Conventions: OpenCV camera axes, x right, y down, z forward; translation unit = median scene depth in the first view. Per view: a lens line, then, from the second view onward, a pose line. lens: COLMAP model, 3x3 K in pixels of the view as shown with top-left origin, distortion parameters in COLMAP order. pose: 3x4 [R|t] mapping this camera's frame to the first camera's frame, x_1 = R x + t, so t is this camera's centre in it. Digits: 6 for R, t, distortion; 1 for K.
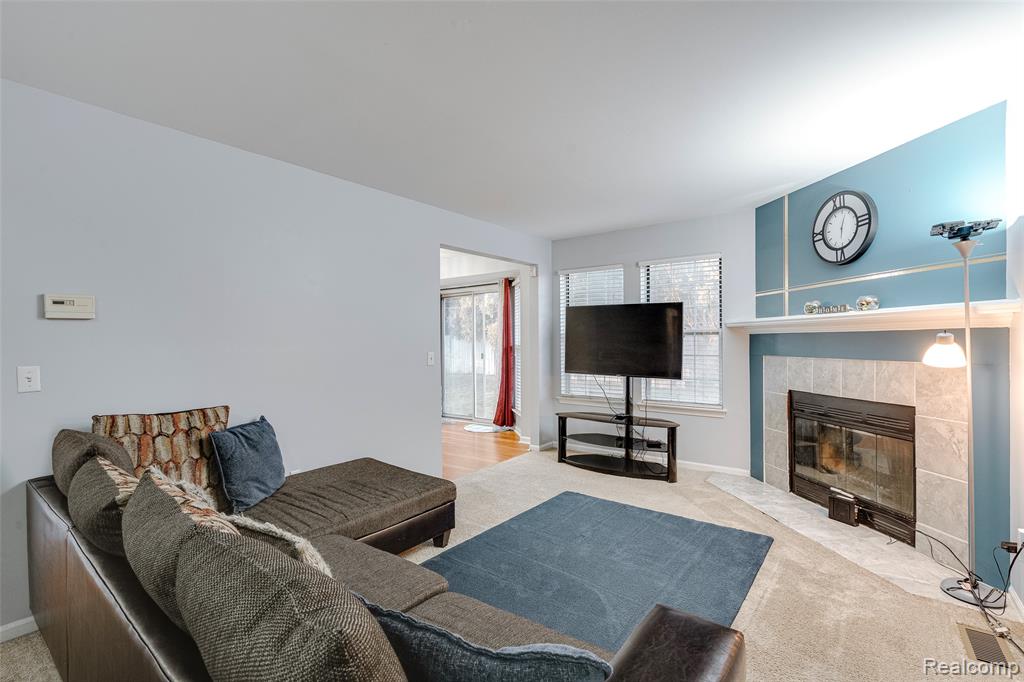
lens RADIAL K [[463.1, 0, 507.0], [0, 463.1, 340.5], [0, 0, 1]] dist [-0.002176, 0.000528]
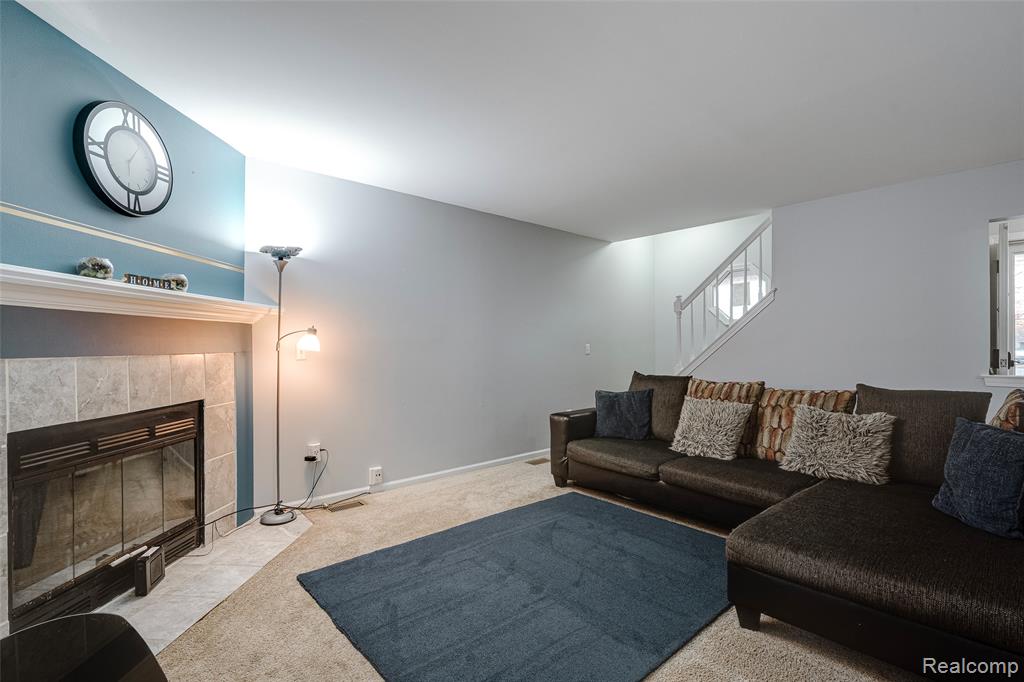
lens RADIAL K [[470.0, 0, 486.6], [0, 470.0, 343.5], [0, 0, 1]] dist [-0.001239, -0.000257]
pose [[-0.978360, 0.013901, 0.206441, 0.073376], [0.012519, 0.999890, -0.007996, 0.032656], [-0.206529, -0.005239, -0.978426, 1.477027]]
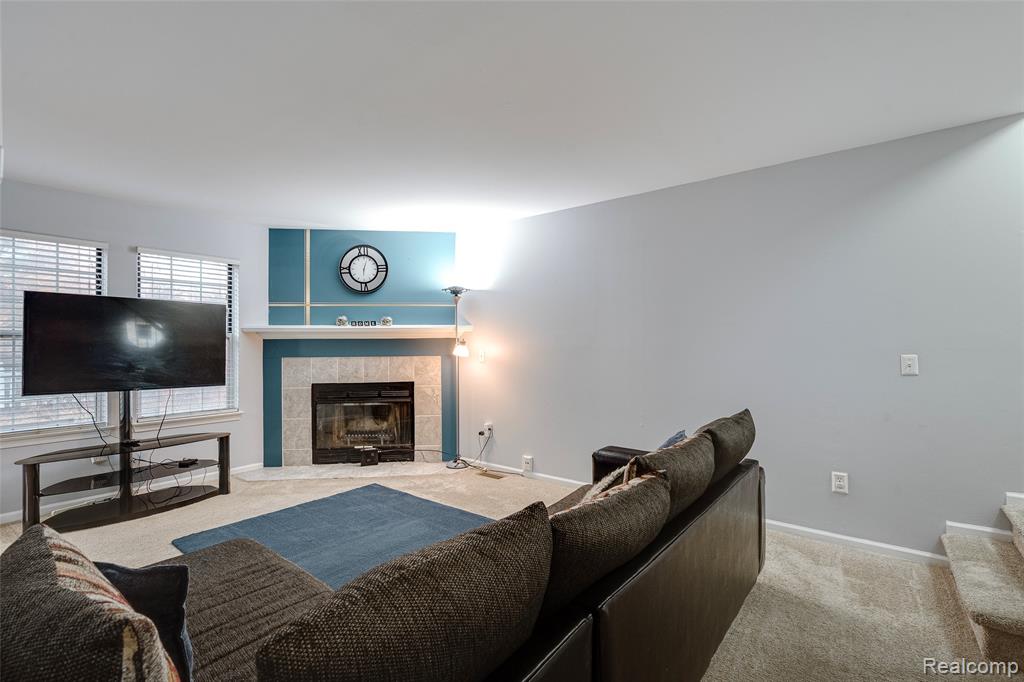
lens RADIAL K [[463.1, 0, 507.0], [0, 463.1, 340.5], [0, 0, 1]] dist [-0.002176, 0.000528]
pose [[0.008255, 0.013877, 0.999870, -0.721057], [0.004948, 0.999891, -0.013919, 0.009684], [-0.999954, 0.005062, 0.008185, 0.499705]]
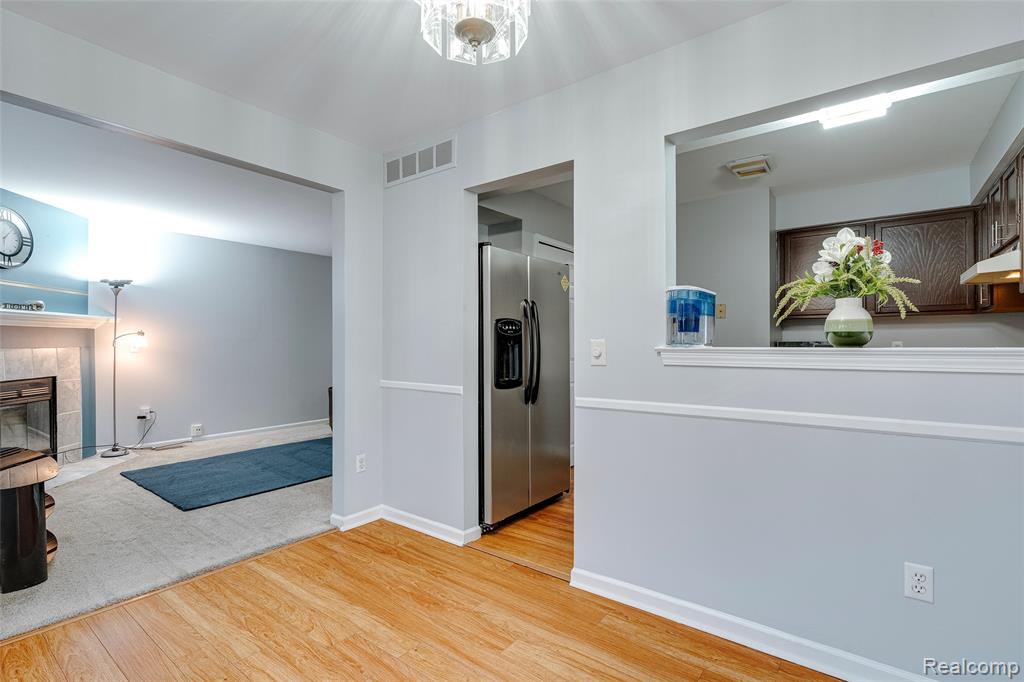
lens RADIAL K [[465.9, 0, 524.8], [0, 465.9, 344.7], [0, 0, 1]] dist [-0.001390, -0.000029]
pose [[-0.999228, 0.010804, -0.037780, -0.527275], [0.010713, 0.999939, 0.002604, 0.039314], [0.037806, 0.002197, -0.999283, 2.118687]]
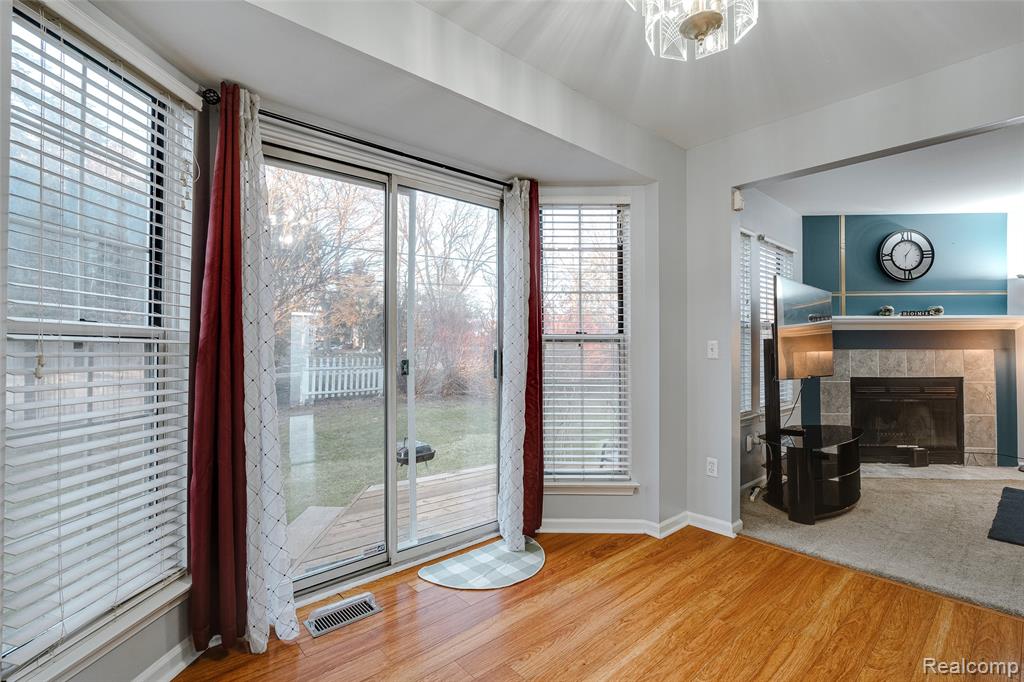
lens RADIAL K [[470.0, 0, 486.6], [0, 470.0, 343.5], [0, 0, 1]] dist [-0.001239, -0.000257]
pose [[0.189701, 0.019614, 0.981646, -0.846676], [-0.001751, 0.999806, -0.019639, 0.048500], [-0.981840, 0.002006, 0.189698, 1.864447]]
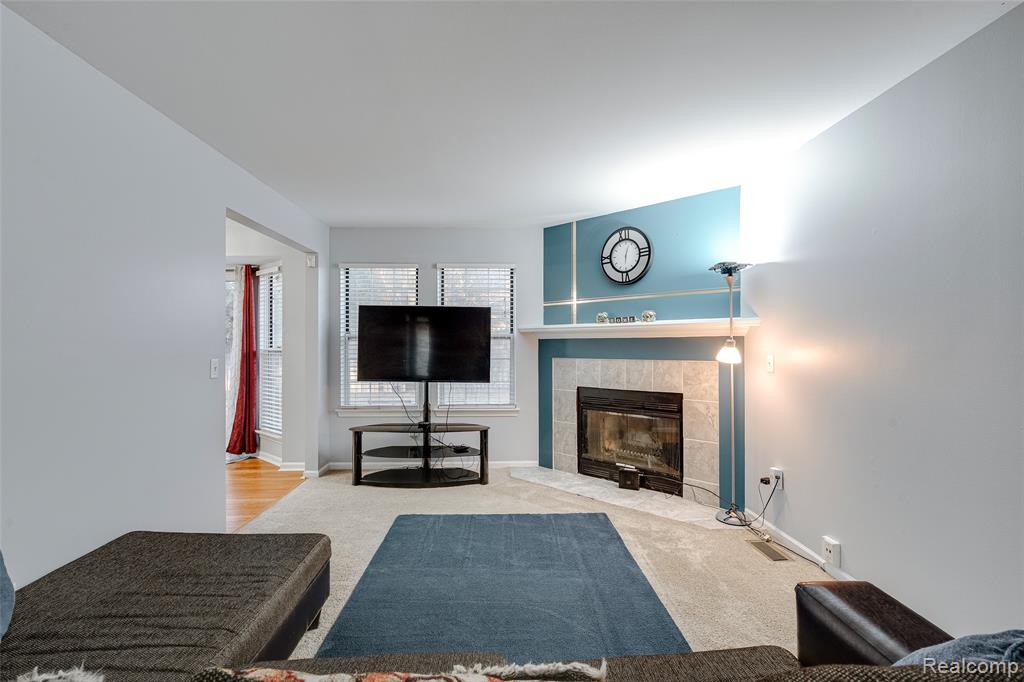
lens RADIAL K [[468.2, 0, 509.6], [0, 468.2, 341.9], [0, 0, 1]] dist [-0.010759, 0.000730]
pose [[0.771414, 0.009125, 0.636268, -0.312735], [-0.003434, 0.999942, -0.010177, 0.005835], [-0.636324, 0.005666, 0.771401, 0.207162]]
